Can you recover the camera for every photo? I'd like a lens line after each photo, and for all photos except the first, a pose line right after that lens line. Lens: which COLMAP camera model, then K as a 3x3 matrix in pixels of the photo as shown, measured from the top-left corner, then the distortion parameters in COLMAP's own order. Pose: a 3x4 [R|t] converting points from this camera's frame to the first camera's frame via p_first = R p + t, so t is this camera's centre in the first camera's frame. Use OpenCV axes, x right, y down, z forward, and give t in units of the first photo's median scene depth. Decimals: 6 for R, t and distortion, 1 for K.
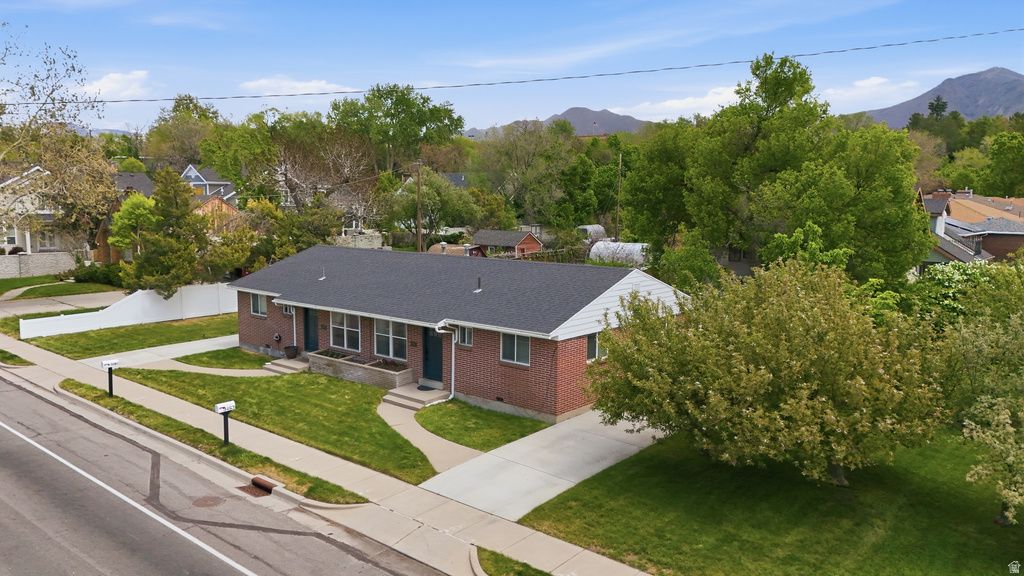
lens RADIAL K [[753.3, 0, 511.1], [0, 753.3, 284.9], [0, 0, 1]] dist [0.082415, -0.081286]
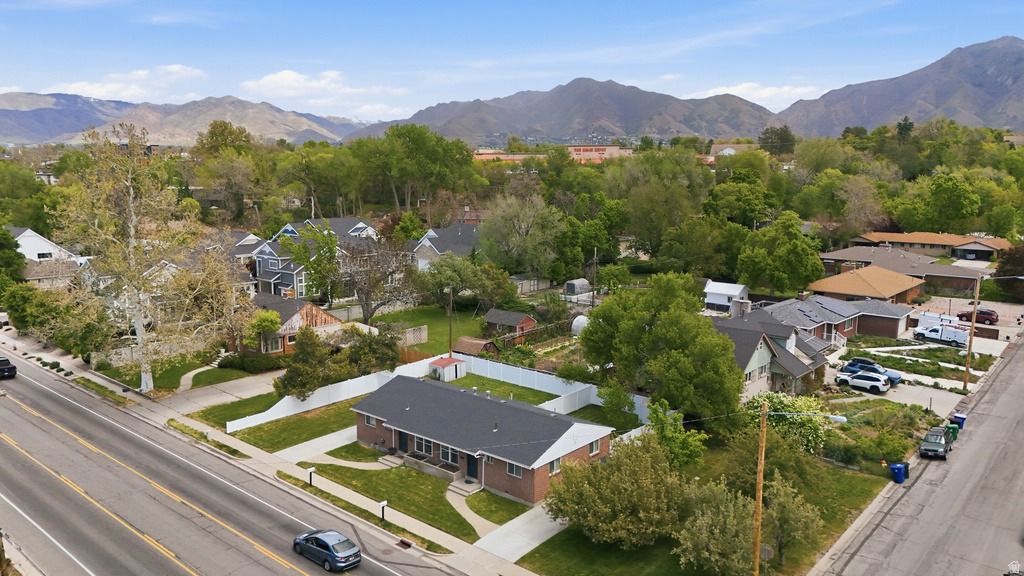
lens RADIAL K [[753.3, 0, 510.9], [0, 753.3, 288.2], [0, 0, 1]] dist [0.082415, -0.081286]
pose [[0.999982, -0.000423, -0.006040, 0.008328], [0.000678, 0.999102, 0.042364, -0.464179], [0.006017, -0.042367, 0.999084, -0.975135]]
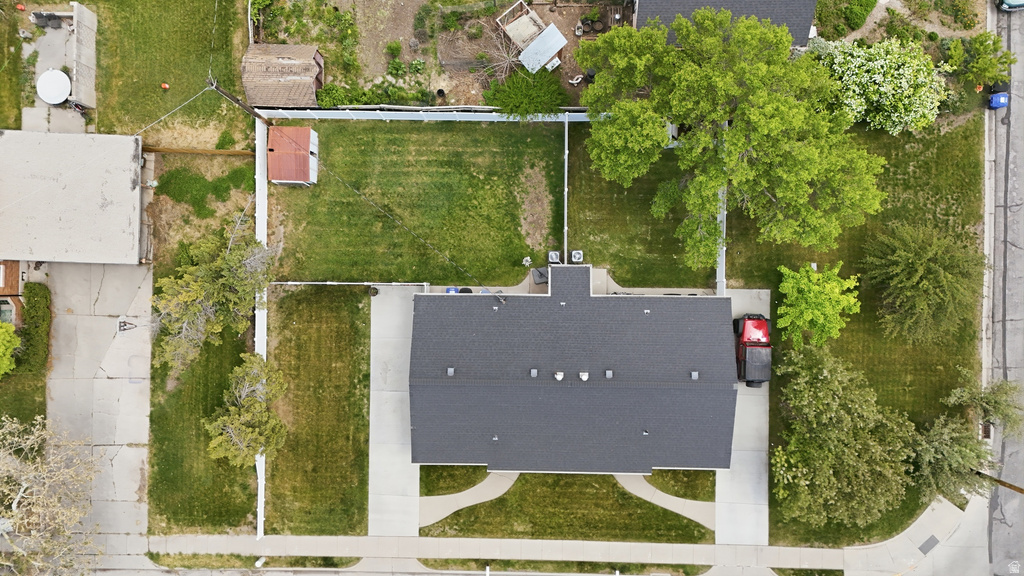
lens RADIAL K [[753.3, 0, 510.6], [0, 753.3, 287.7], [0, 0, 1]] dist [0.082415, -0.081286]
pose [[0.769186, -0.638494, -0.026035, -0.029048], [0.101355, 0.081671, 0.991492, -1.703682], [-0.630935, -0.765281, 0.127535, 1.272291]]
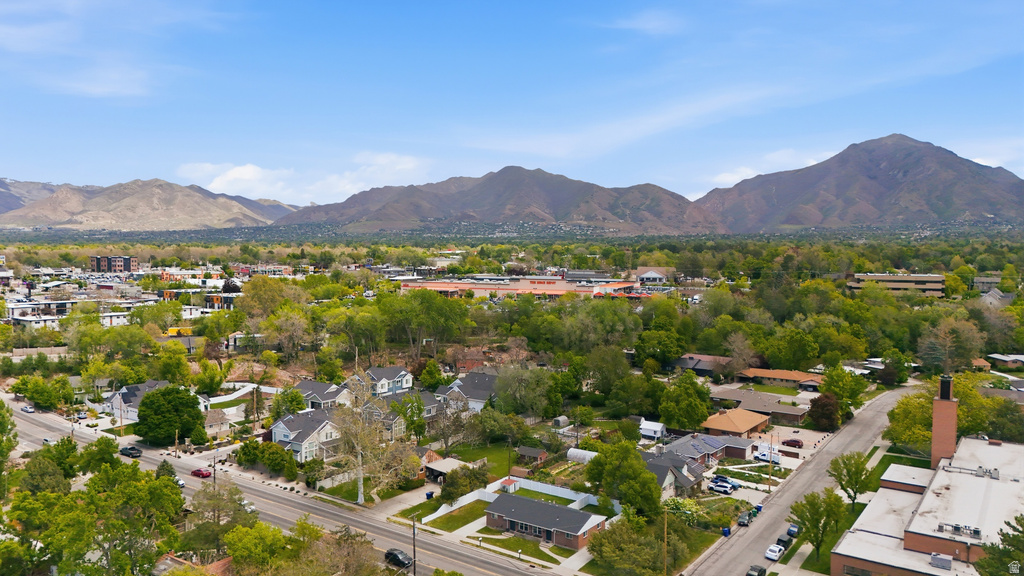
lens RADIAL K [[753.3, 0, 509.7], [0, 753.3, 282.4], [0, 0, 1]] dist [0.082415, -0.081286]
pose [[0.996517, -0.005001, 0.083237, -0.741478], [0.010774, 0.997555, -0.069050, -1.156762], [-0.082688, 0.069706, 0.994135, -3.796441]]
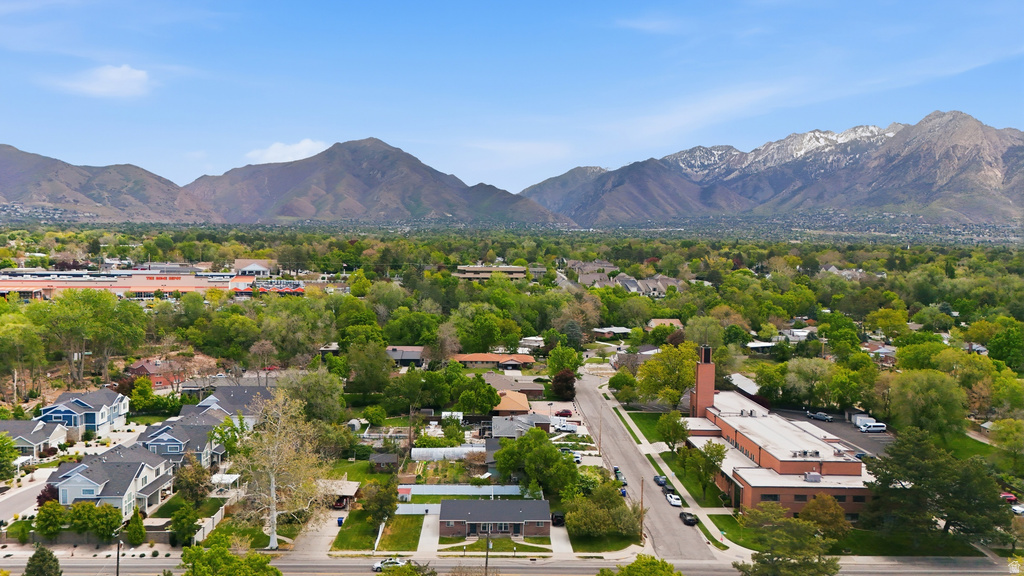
lens RADIAL K [[753.3, 0, 512.2], [0, 753.3, 293.3], [0, 0, 1]] dist [0.082415, -0.081286]
pose [[0.739516, -0.036707, 0.672137, -3.335650], [0.064744, 0.997761, -0.016744, -1.323242], [-0.670018, 0.055899, 0.740237, -2.623508]]
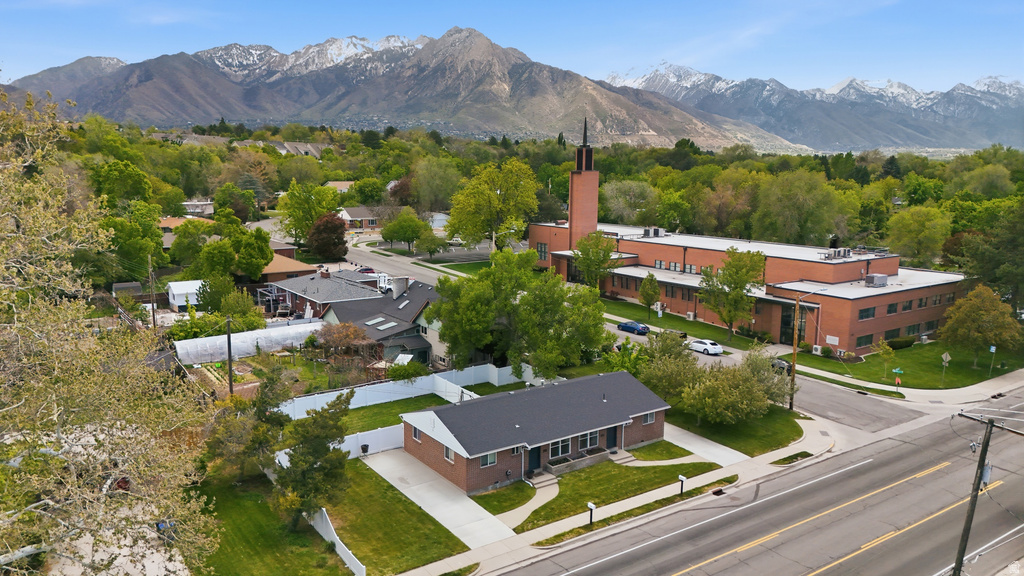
lens RADIAL K [[753.3, 0, 511.8], [0, 753.3, 293.6], [0, 0, 1]] dist [0.082415, -0.081286]
pose [[0.251961, -0.172971, 0.952154, -2.185213], [0.105283, 0.982956, 0.150707, -0.668231], [-0.961993, 0.062274, 0.265878, 0.704720]]
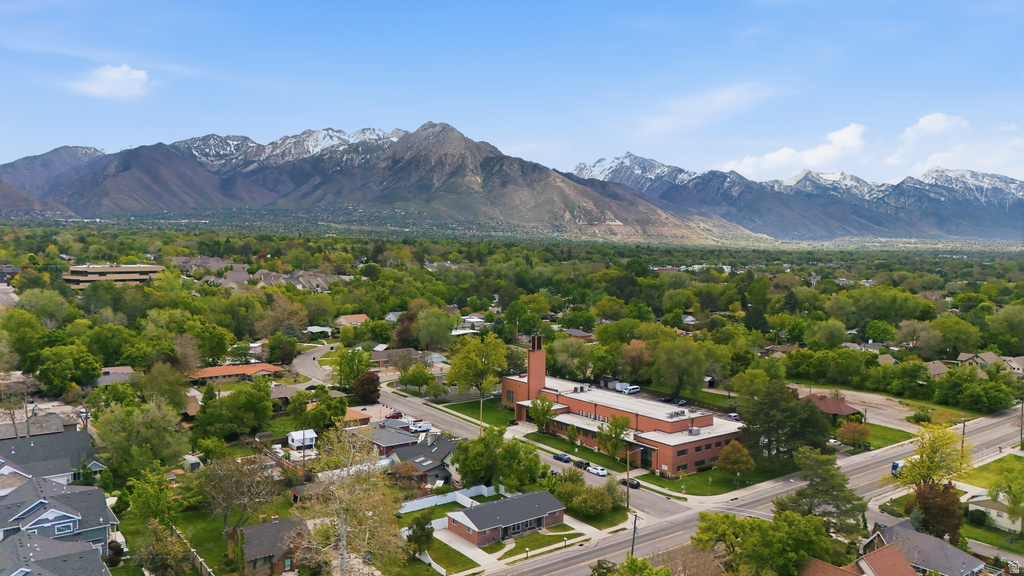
lens RADIAL K [[753.3, 0, 514.1], [0, 753.3, 292.4], [0, 0, 1]] dist [0.082415, -0.081286]
pose [[0.212273, -0.065221, 0.975032, -4.908923], [0.101841, 0.993814, 0.044306, -1.641824], [-0.971889, 0.089893, 0.217602, -0.028852]]
